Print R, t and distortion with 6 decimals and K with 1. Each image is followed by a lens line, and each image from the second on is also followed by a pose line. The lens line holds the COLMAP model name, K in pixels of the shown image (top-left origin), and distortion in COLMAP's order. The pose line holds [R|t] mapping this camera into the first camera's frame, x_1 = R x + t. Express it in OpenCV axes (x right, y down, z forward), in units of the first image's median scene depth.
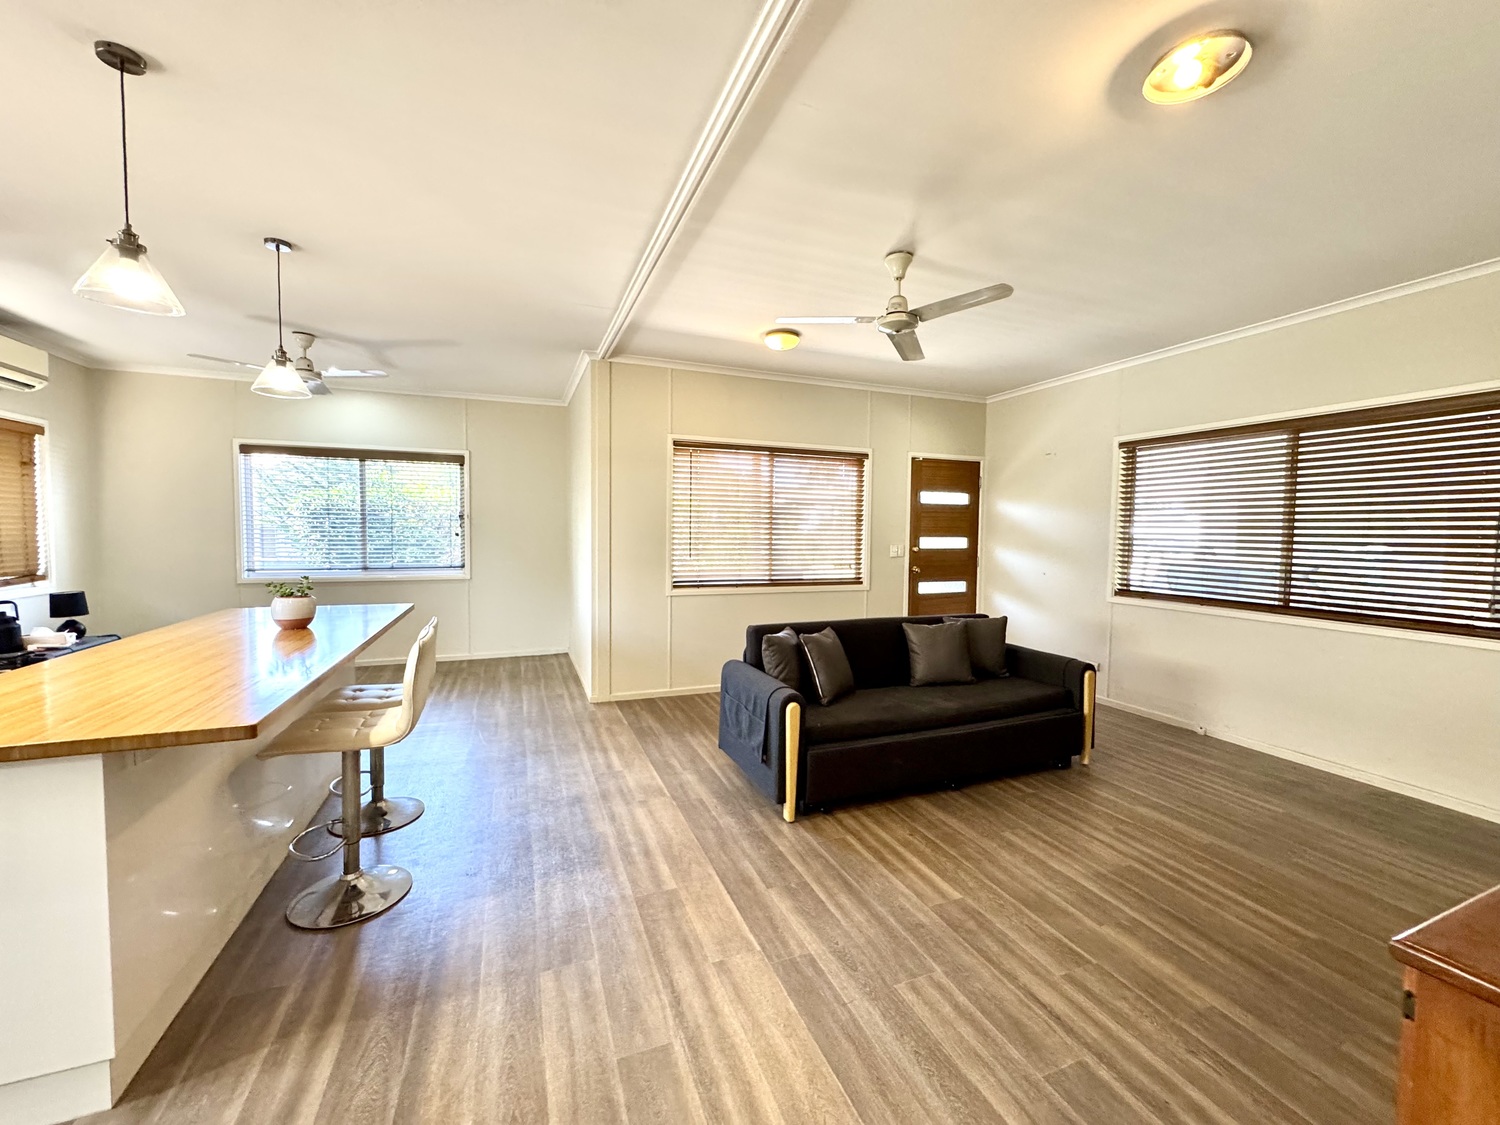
lens RADIAL K [[593.0, 0, 758.9], [0, 593.0, 559.8], [0, 0, 1]] dist [0.001686, -0.000321]
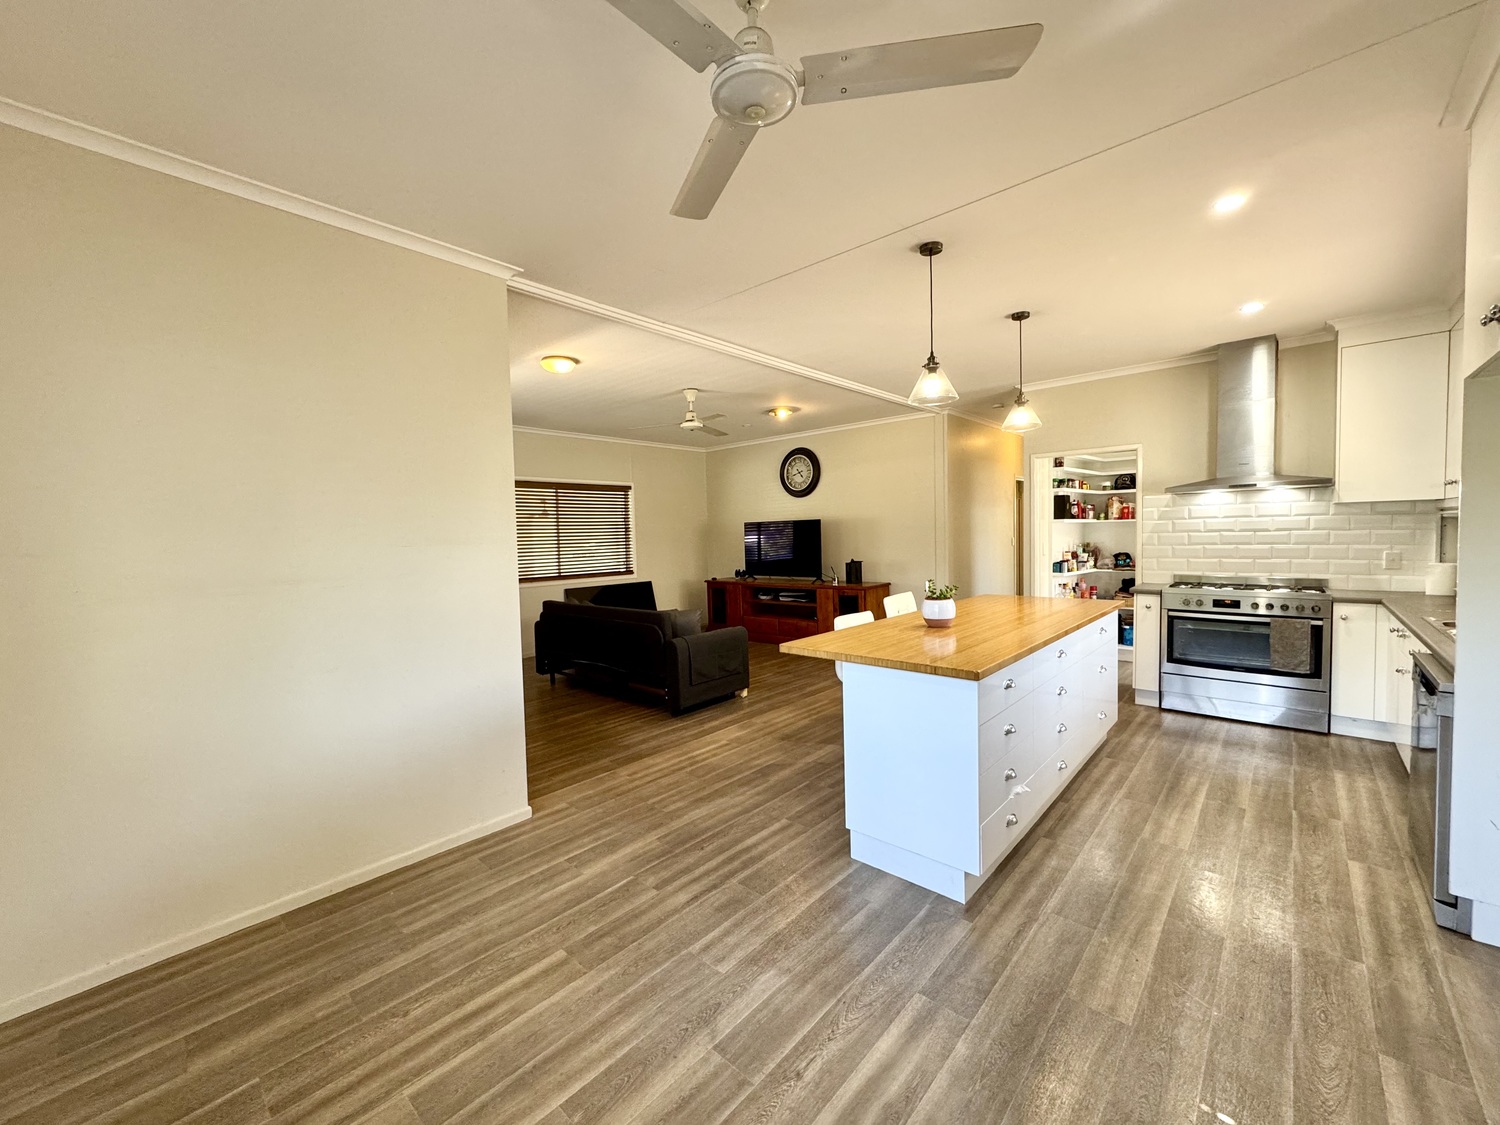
lens RADIAL K [[593.0, 0, 749.9], [0, 593.0, 559.6], [0, 0, 1]] dist [0.001686, -0.000321]
pose [[-0.431138, -0.037601, 0.901502, -1.545273], [0.063461, 0.995393, 0.071867, -0.102013], [-0.900051, 0.088195, -0.426766, 1.693727]]
